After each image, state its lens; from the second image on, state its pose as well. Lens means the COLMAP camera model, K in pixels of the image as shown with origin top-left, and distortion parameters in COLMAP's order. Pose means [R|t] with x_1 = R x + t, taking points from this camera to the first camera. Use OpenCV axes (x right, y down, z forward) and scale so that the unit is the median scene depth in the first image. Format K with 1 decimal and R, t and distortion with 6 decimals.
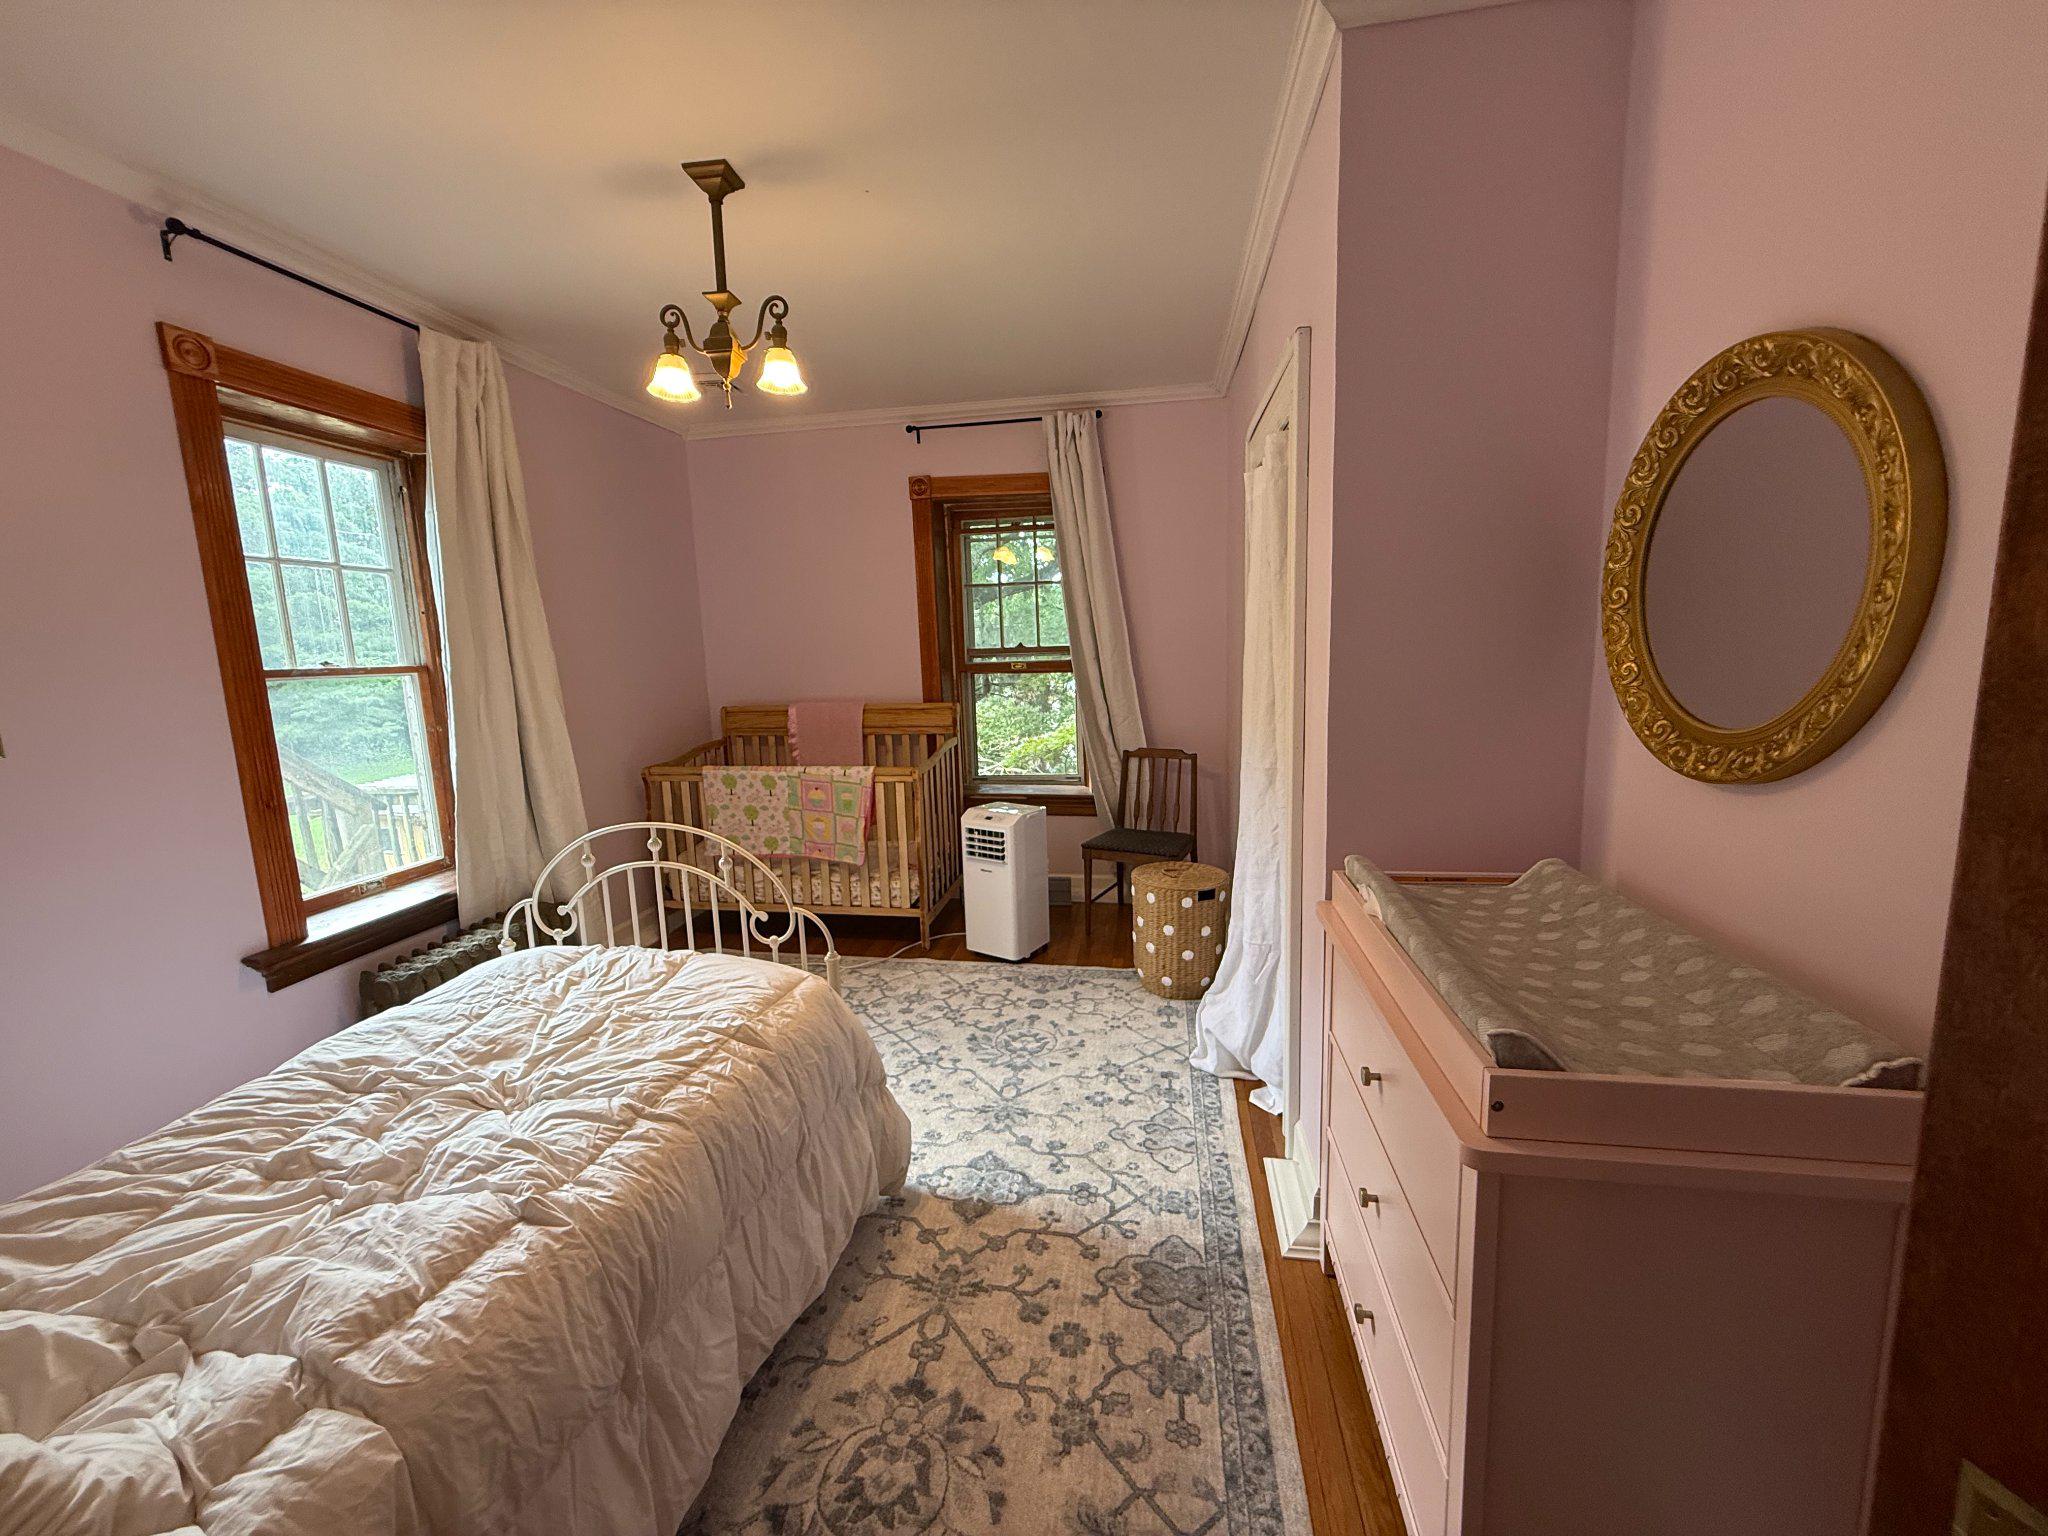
lens RADIAL K [[818.4, 0, 1021.7], [0, 818.4, 768.8], [0, 0, 1]] dist [0.000632, -0.000261]
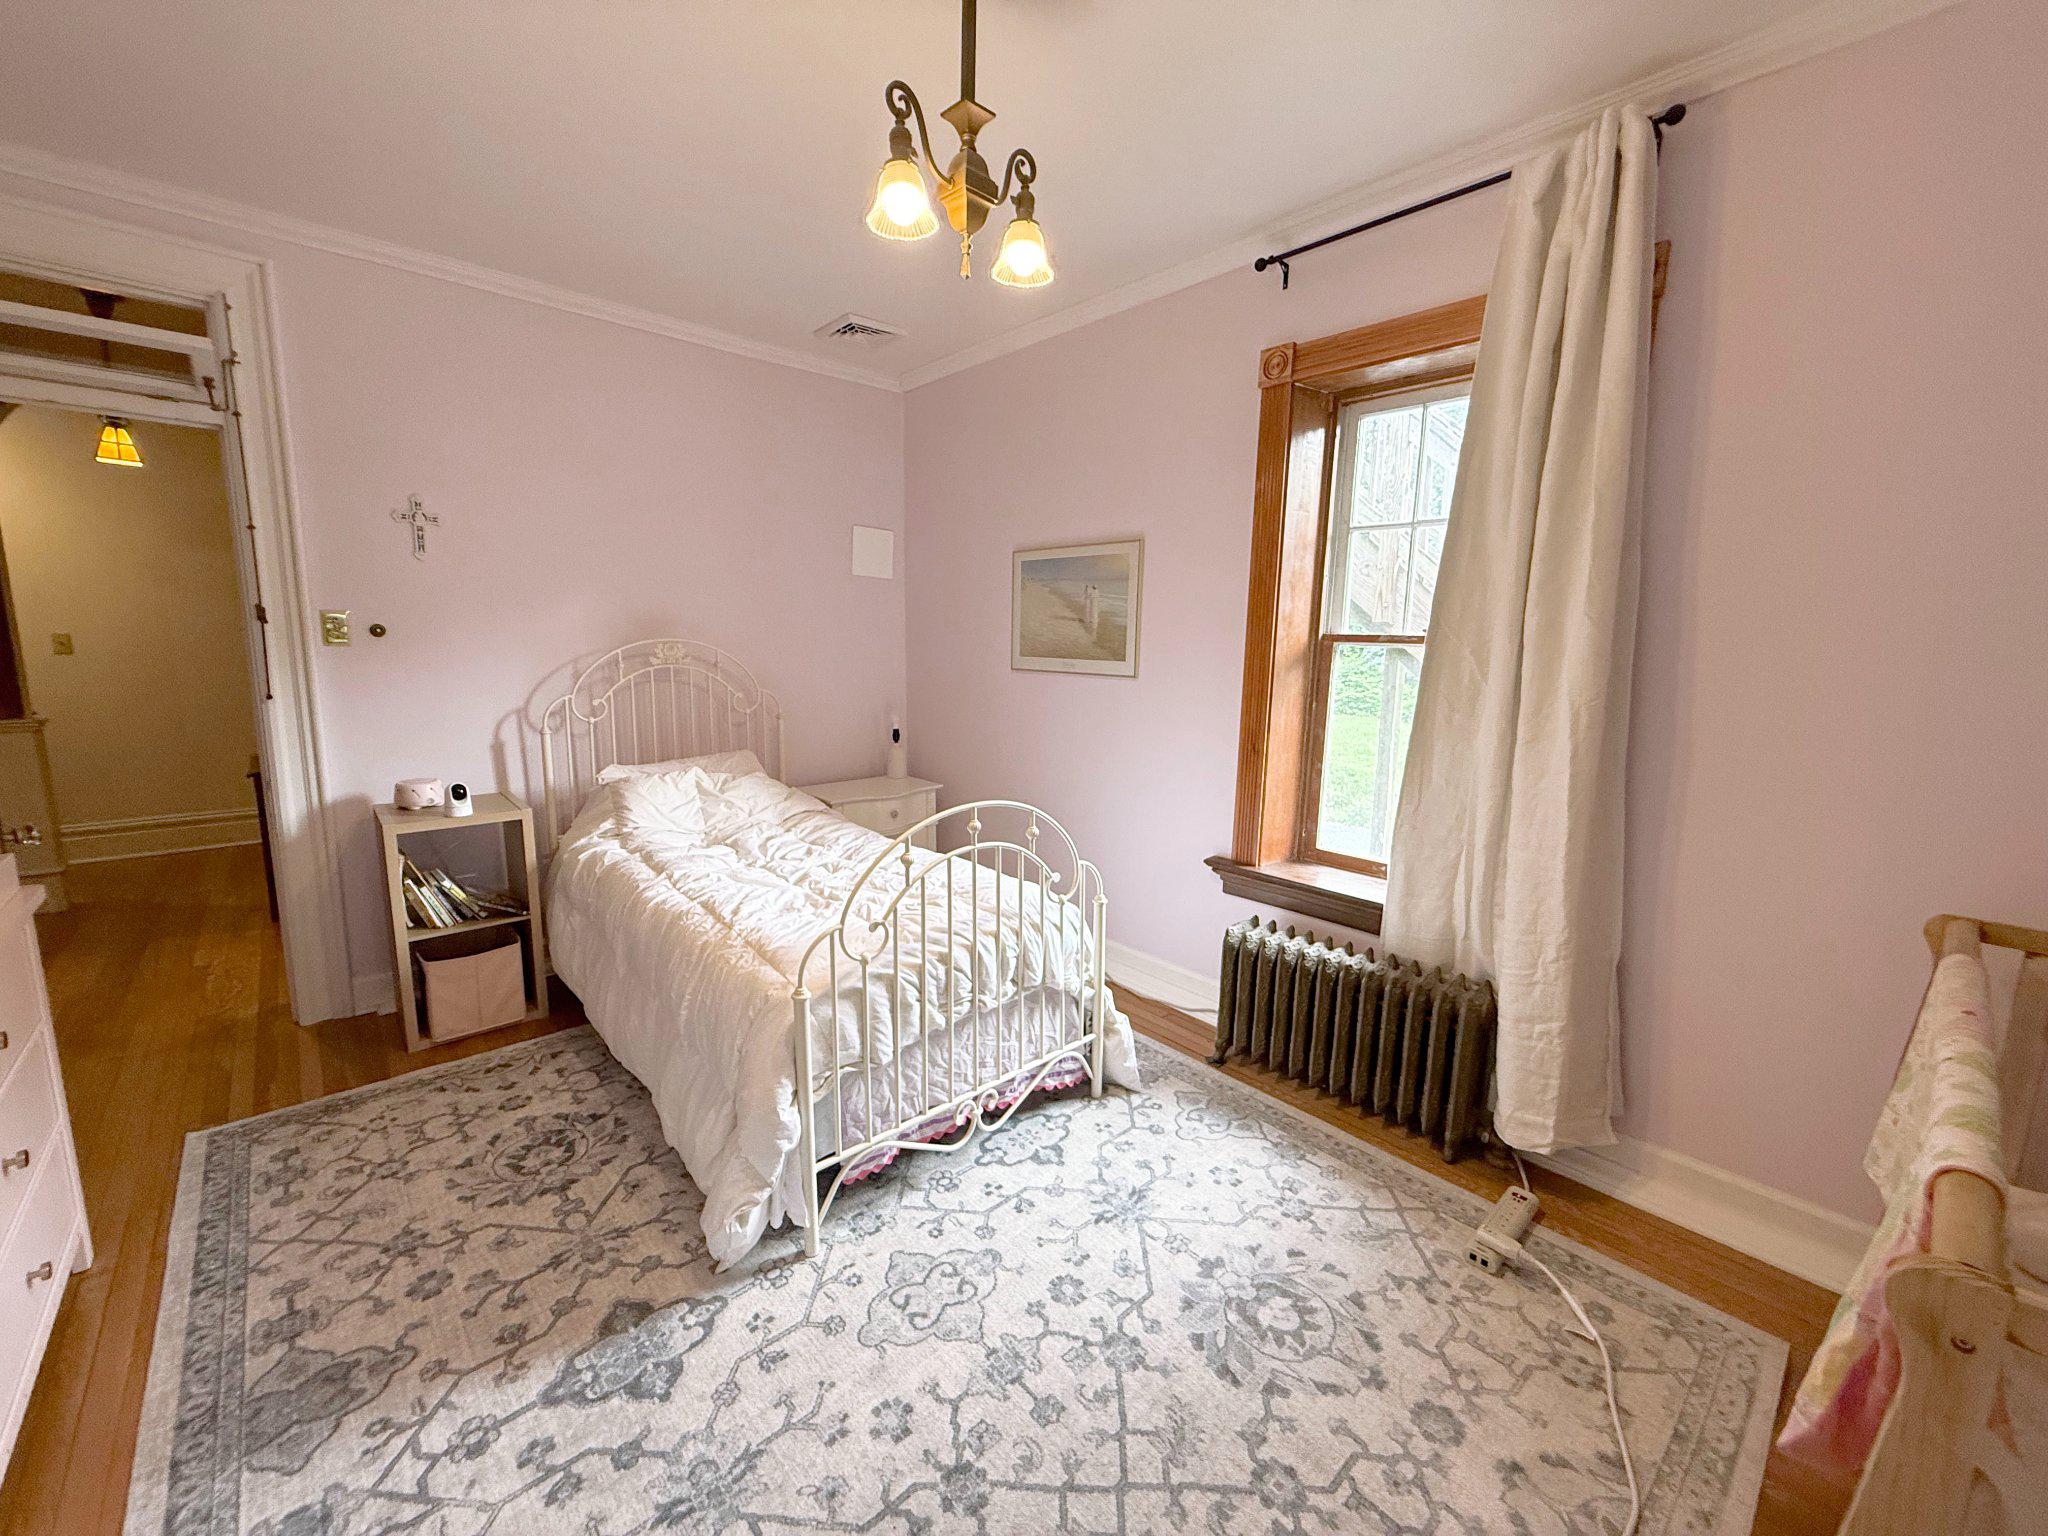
lens RADIAL K [[818.4, 0, 1017.0], [0, 818.4, 773.6], [0, 0, 1]] dist [0.000632, -0.000261]
pose [[-0.630787, 0.141491, -0.762947, 0.235319], [-0.111189, 0.956606, 0.269335, -0.229522], [0.767948, 0.254725, -0.587683, 1.645759]]
